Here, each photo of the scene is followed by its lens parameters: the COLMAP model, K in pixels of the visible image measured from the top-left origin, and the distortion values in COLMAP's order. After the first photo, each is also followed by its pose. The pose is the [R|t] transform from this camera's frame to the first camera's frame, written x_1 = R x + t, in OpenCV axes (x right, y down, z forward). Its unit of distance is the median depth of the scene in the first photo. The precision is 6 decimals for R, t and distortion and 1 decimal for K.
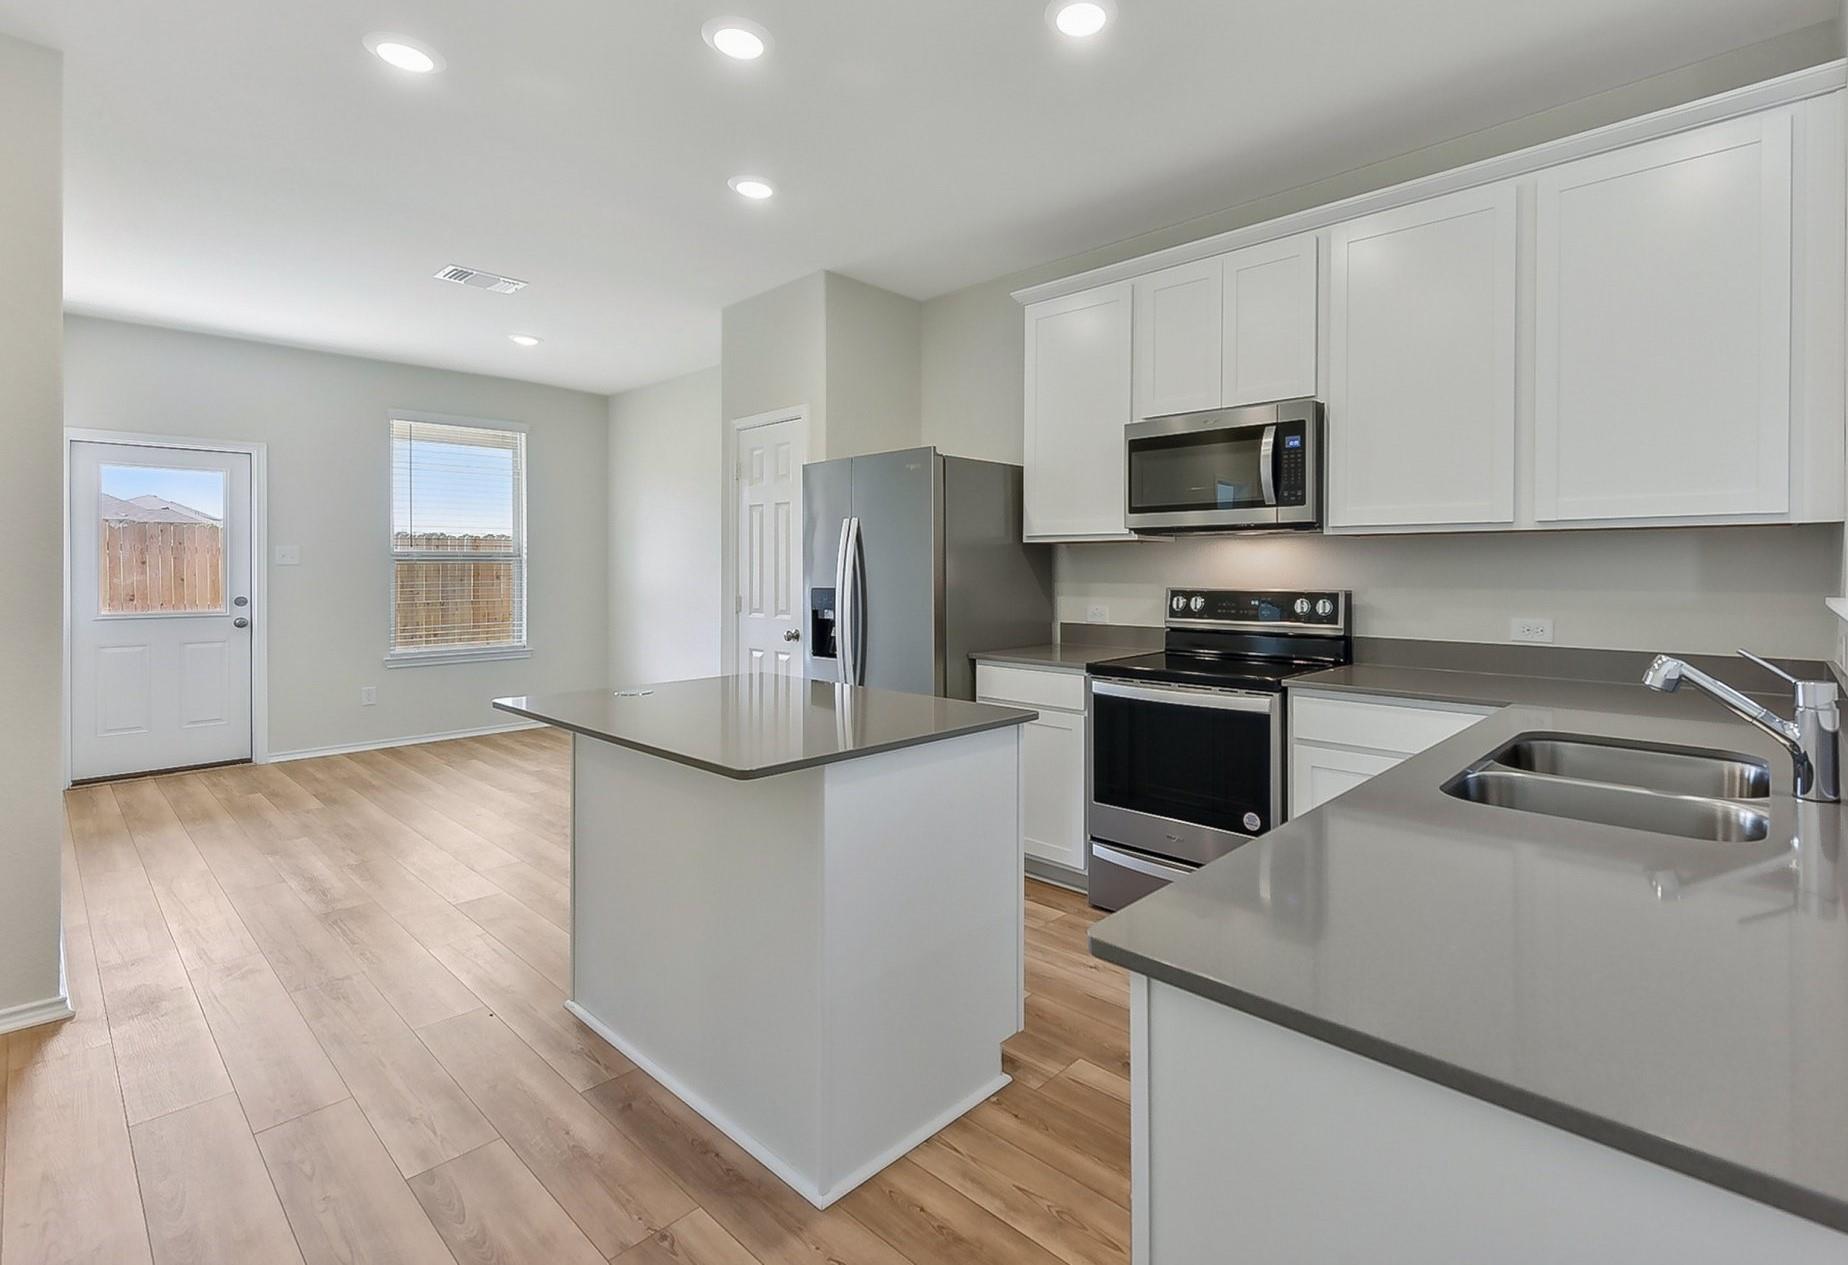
lens RADIAL K [[865.3, 0, 925.9], [0, 865.3, 560.6], [0, 0, 1]] dist [0.000281, -0.000033]
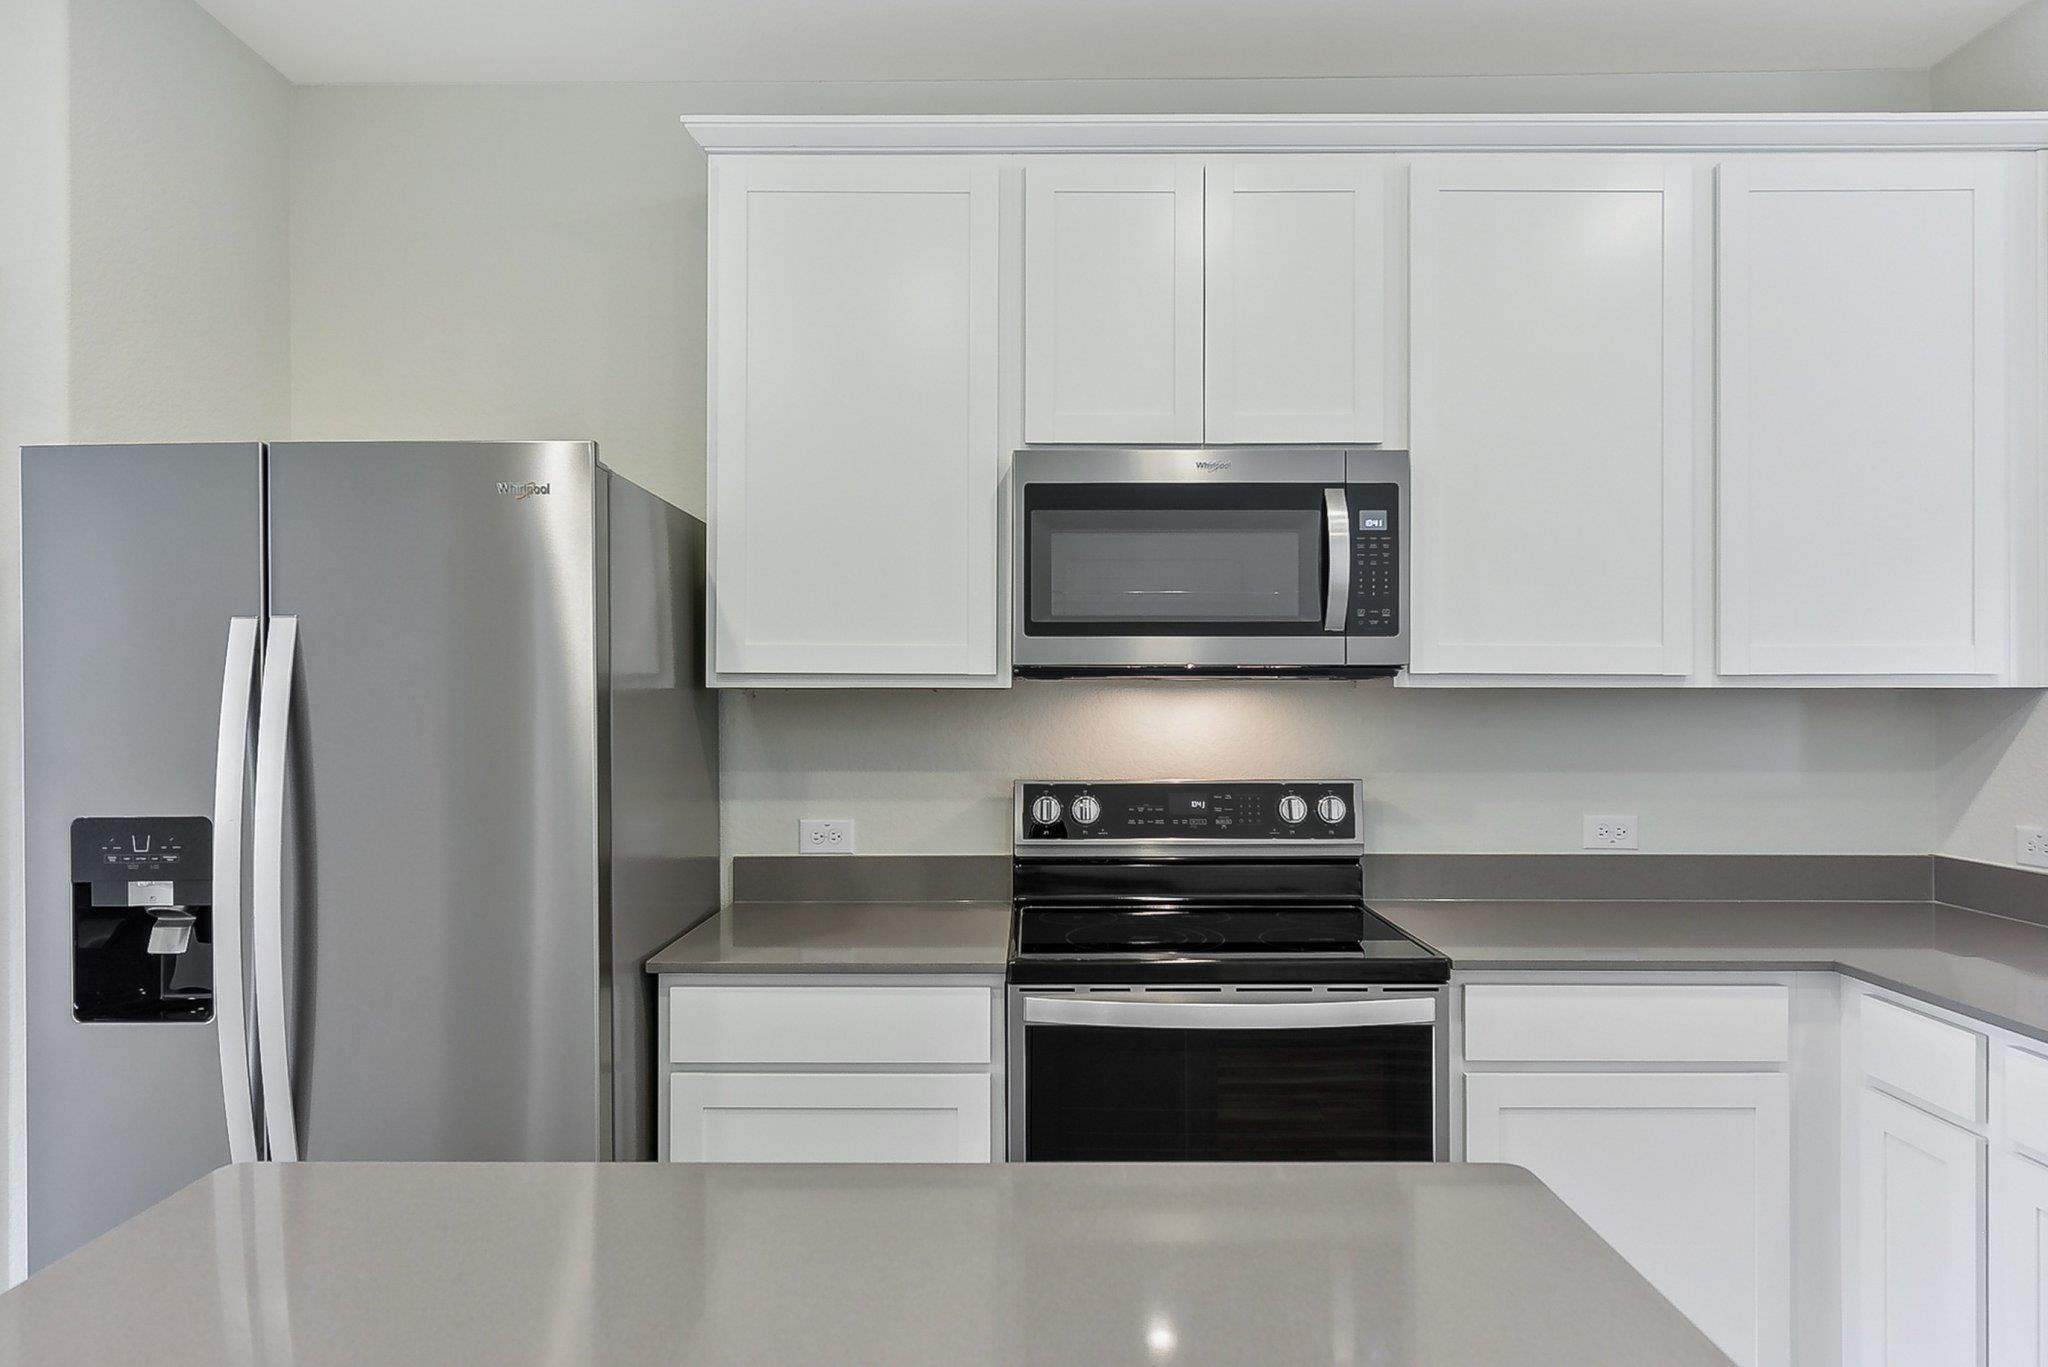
lens RADIAL K [[1306.0, 0, 1024.0], [0, 1306.0, 683.5], [0, 0, 1]] dist [0.001968, 0.000952]
pose [[0.711114, 0.008558, 0.703025, -0.282538], [-0.003574, 0.999957, -0.008557, -0.020848], [-0.703068, 0.003573, 0.711114, 0.481253]]
